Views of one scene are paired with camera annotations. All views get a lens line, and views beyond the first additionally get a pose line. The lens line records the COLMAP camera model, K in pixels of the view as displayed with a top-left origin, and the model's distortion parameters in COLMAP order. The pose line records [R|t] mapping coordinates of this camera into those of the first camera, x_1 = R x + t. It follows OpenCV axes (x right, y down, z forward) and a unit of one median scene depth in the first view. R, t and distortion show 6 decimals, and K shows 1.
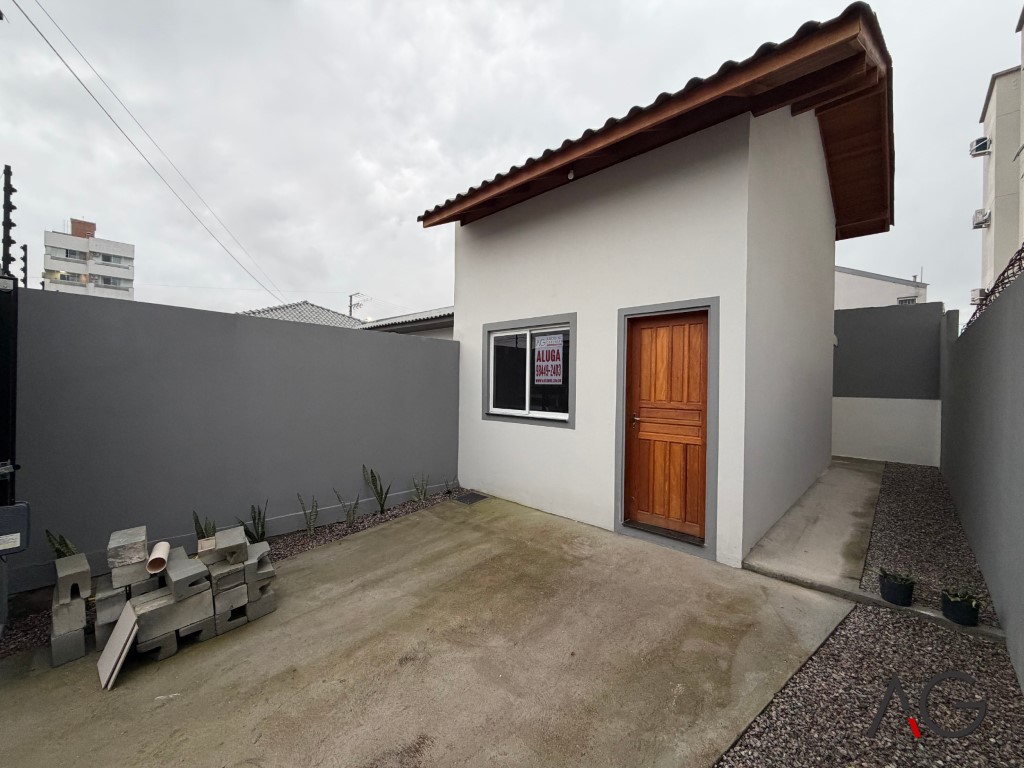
lens RADIAL K [[407.4, 0, 510.6], [0, 407.4, 384.8], [0, 0, 1]] dist [0.000472, -0.000280]
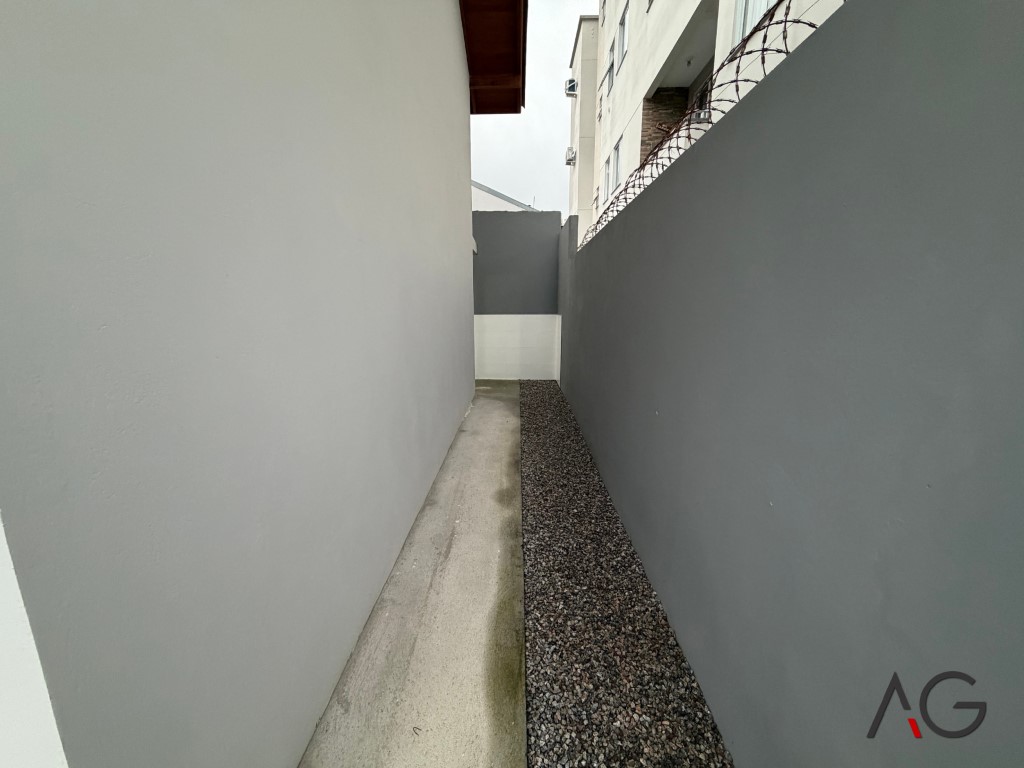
lens RADIAL K [[407.4, 0, 511.8], [0, 407.4, 384.7], [0, 0, 1]] dist [0.000472, -0.000280]
pose [[0.732202, -0.149203, 0.664544, 0.262292], [0.014196, 0.978841, 0.204127, -0.000287], [-0.680940, -0.140029, 0.718827, 0.316658]]
